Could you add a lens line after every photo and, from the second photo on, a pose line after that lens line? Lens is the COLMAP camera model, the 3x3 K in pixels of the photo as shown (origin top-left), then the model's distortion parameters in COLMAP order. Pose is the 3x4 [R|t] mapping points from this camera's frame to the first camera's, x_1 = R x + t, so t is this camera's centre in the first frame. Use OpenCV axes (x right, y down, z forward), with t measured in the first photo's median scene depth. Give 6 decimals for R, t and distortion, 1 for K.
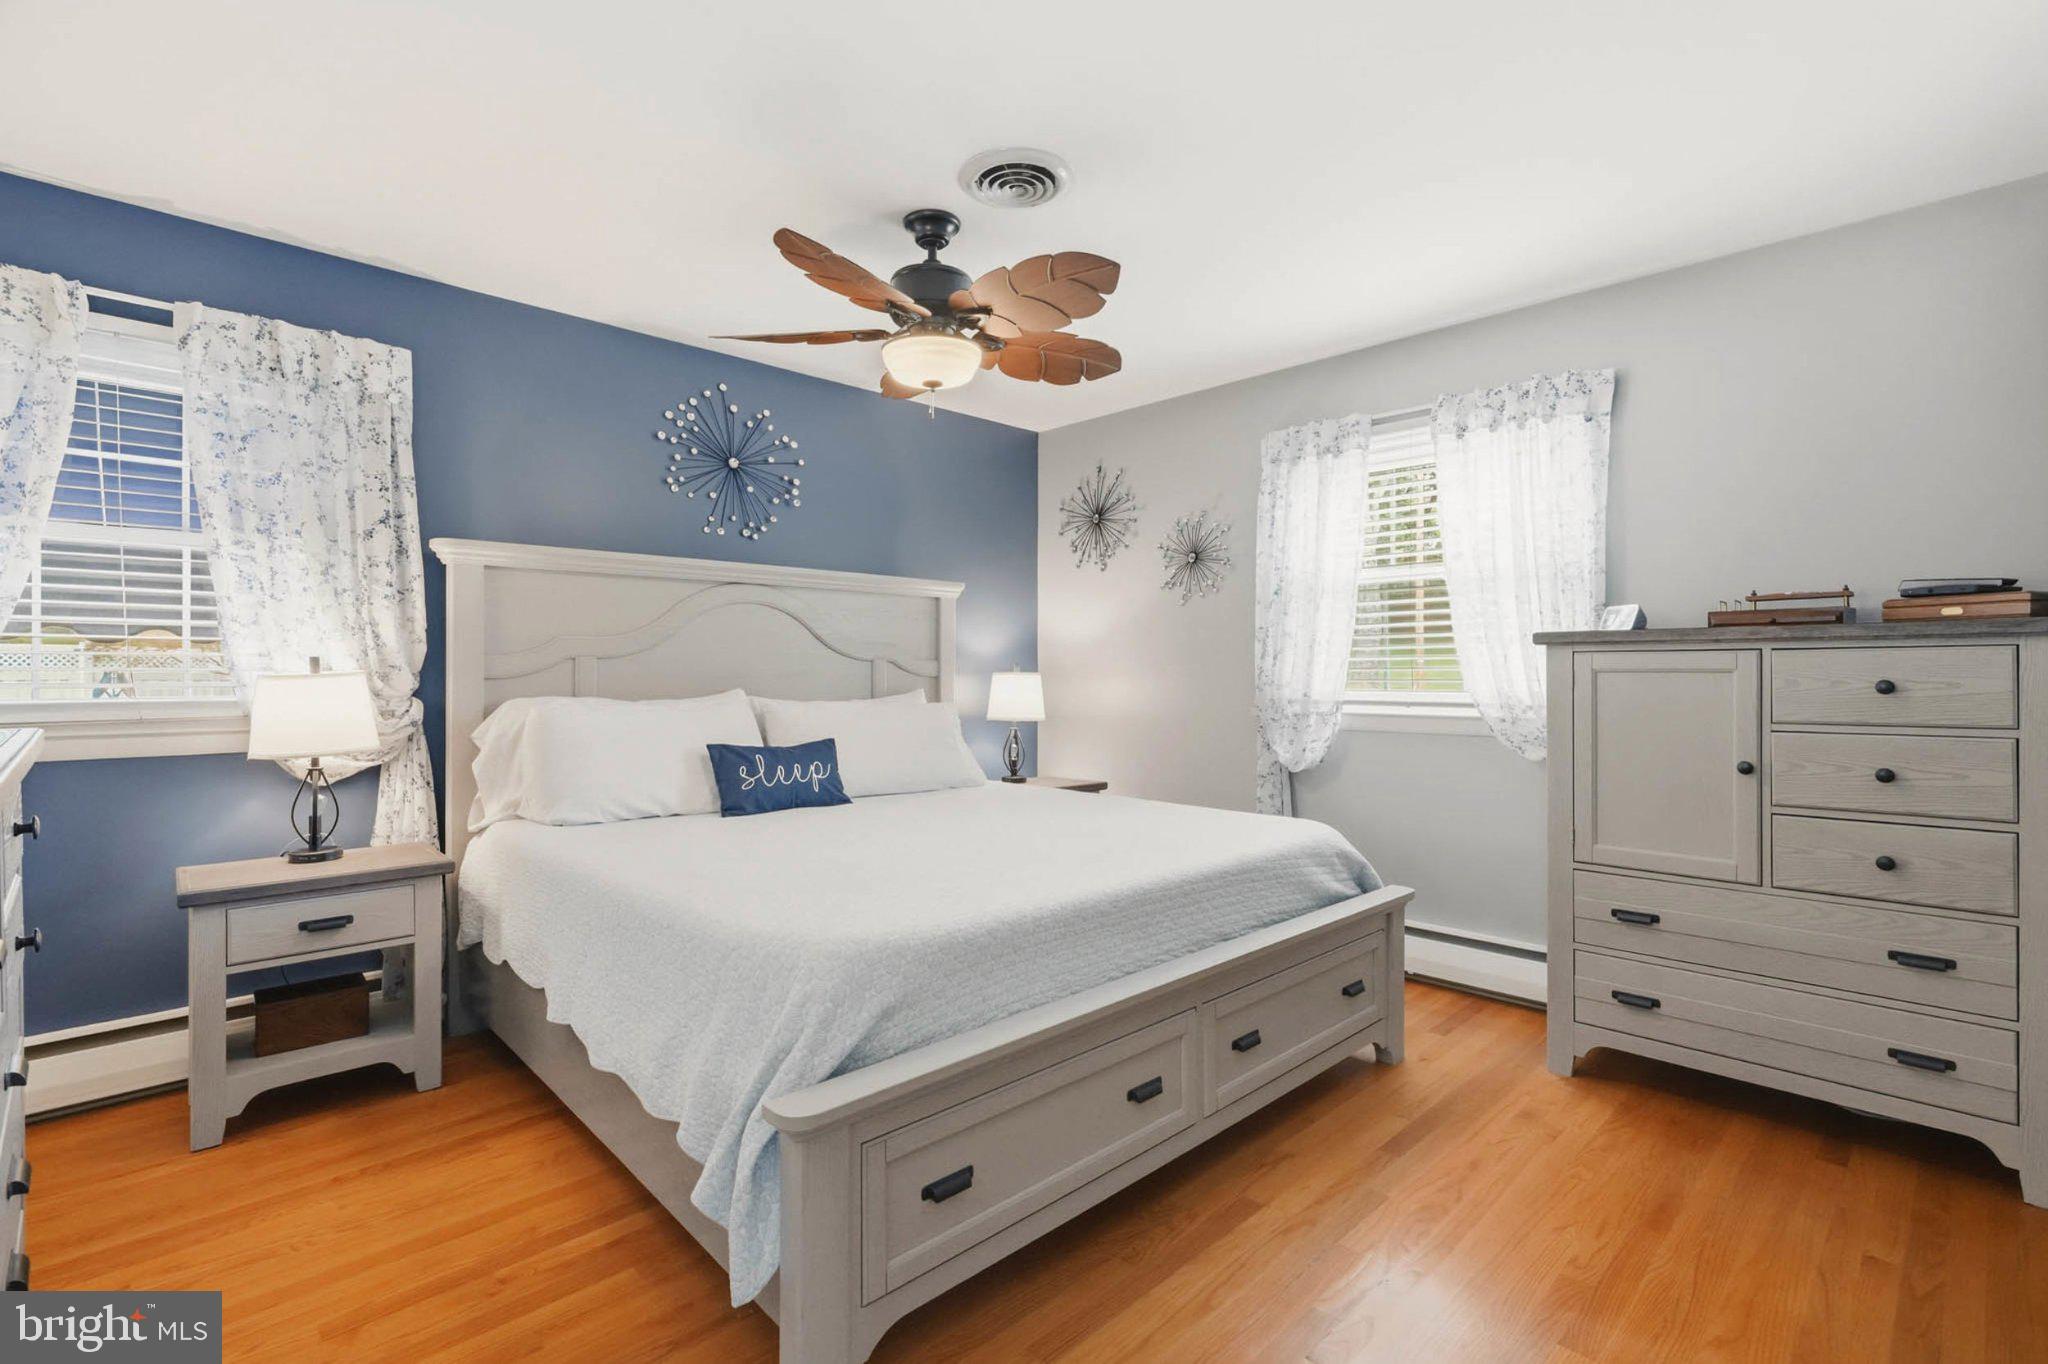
lens RADIAL K [[934.7, 0, 1027.9], [0, 934.7, 666.2], [0, 0, 1]] dist [-0.001511, 0.000037]
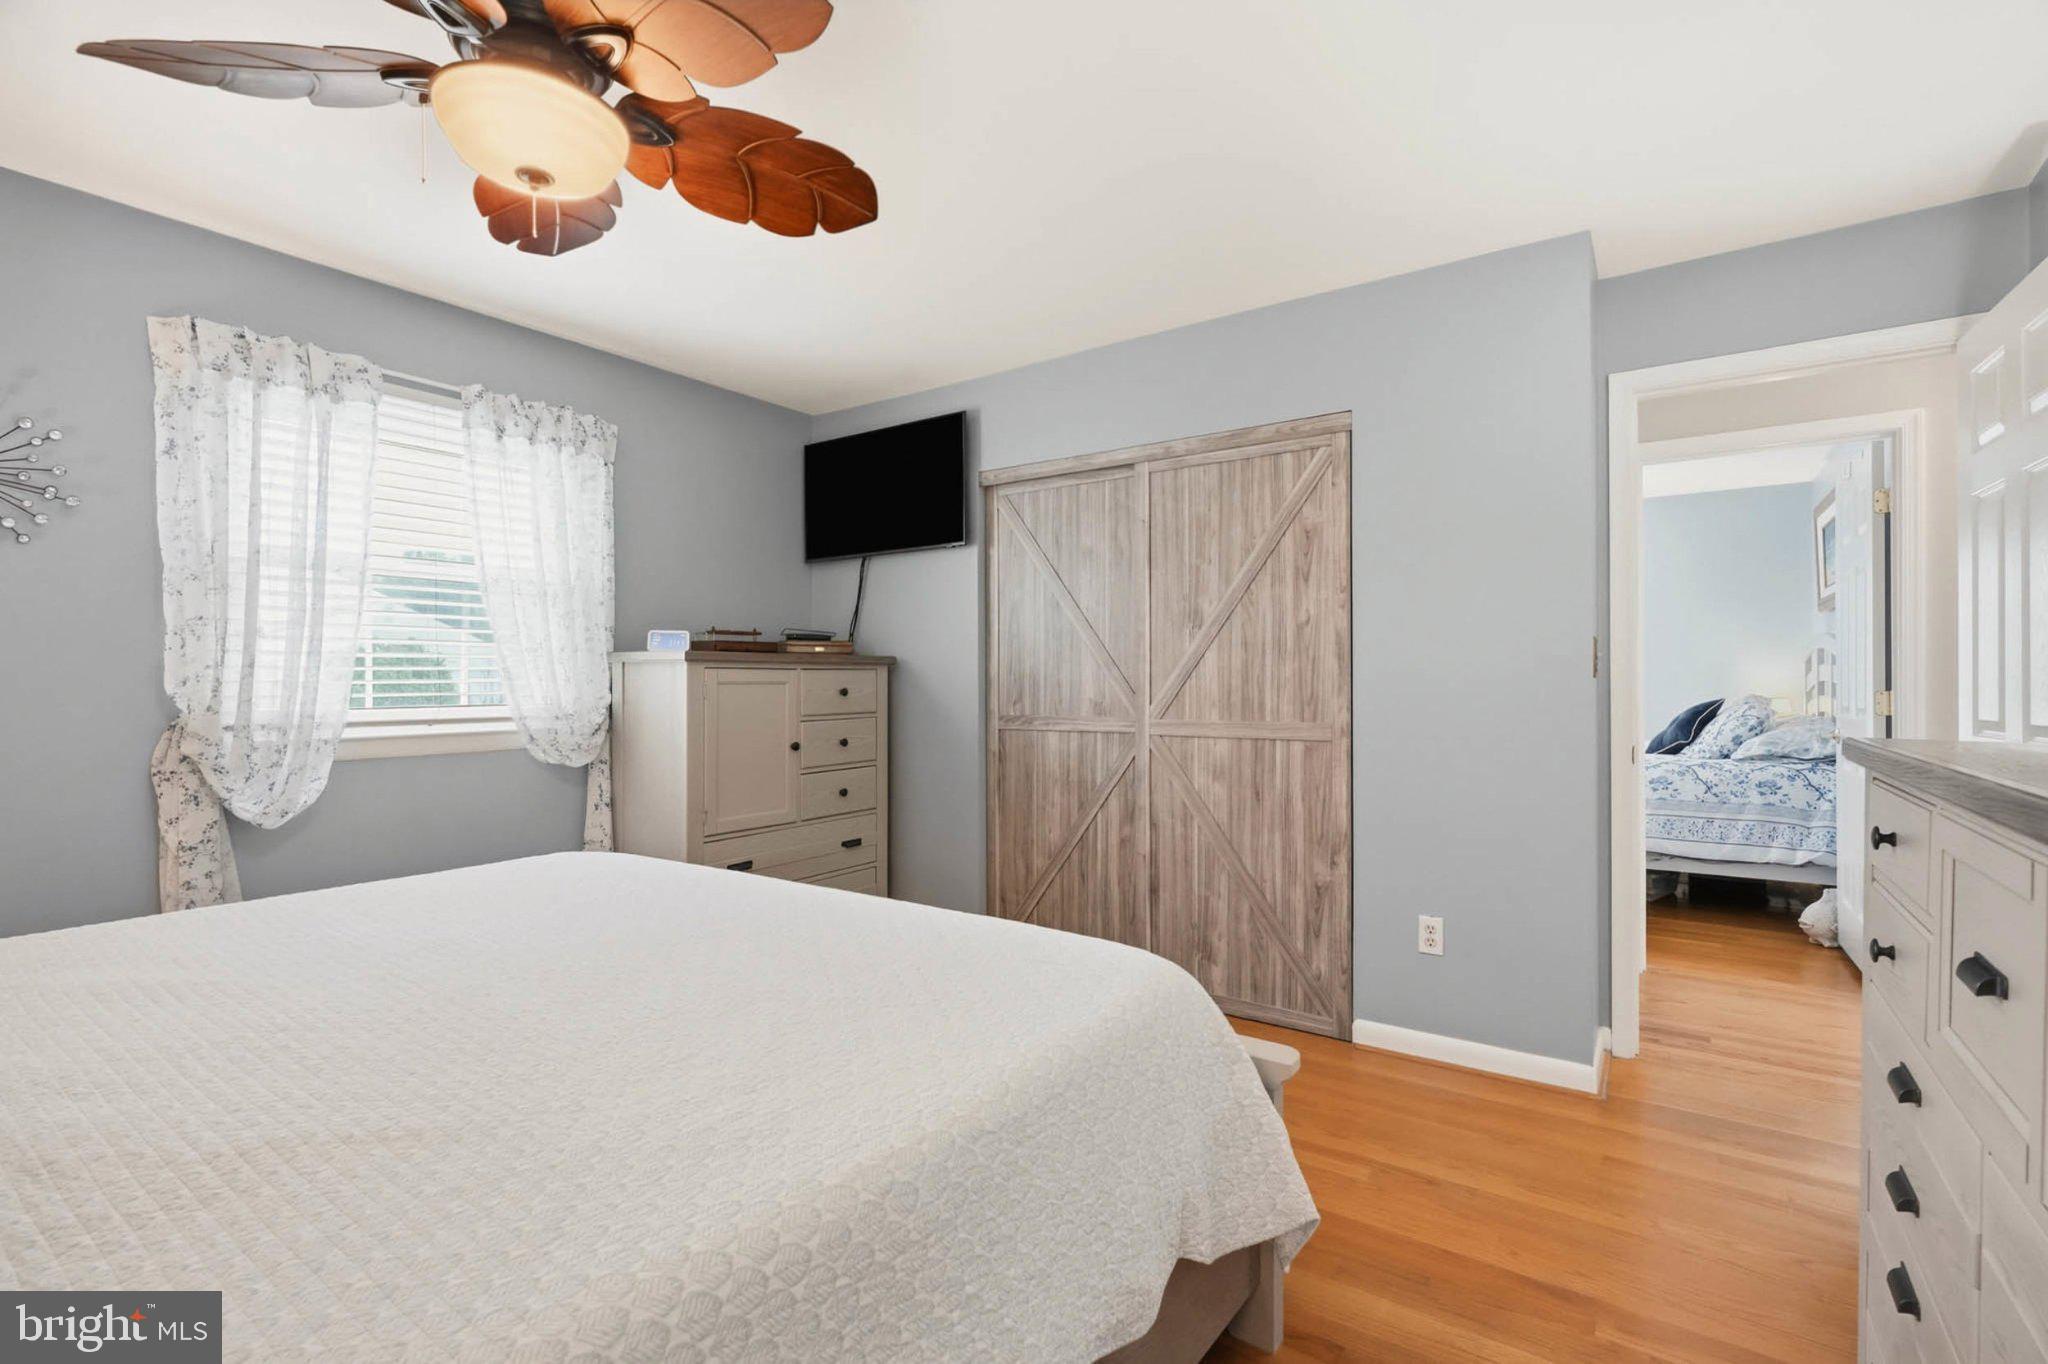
lens RADIAL K [[934.7, 0, 1027.9], [0, 934.7, 666.2], [0, 0, 1]] dist [-0.001511, 0.000037]
pose [[-0.184770, 0.014455, 0.982675, -0.578702], [-0.005487, 0.999861, -0.015740, -0.000530], [-0.982766, -0.008300, -0.184666, 0.653916]]
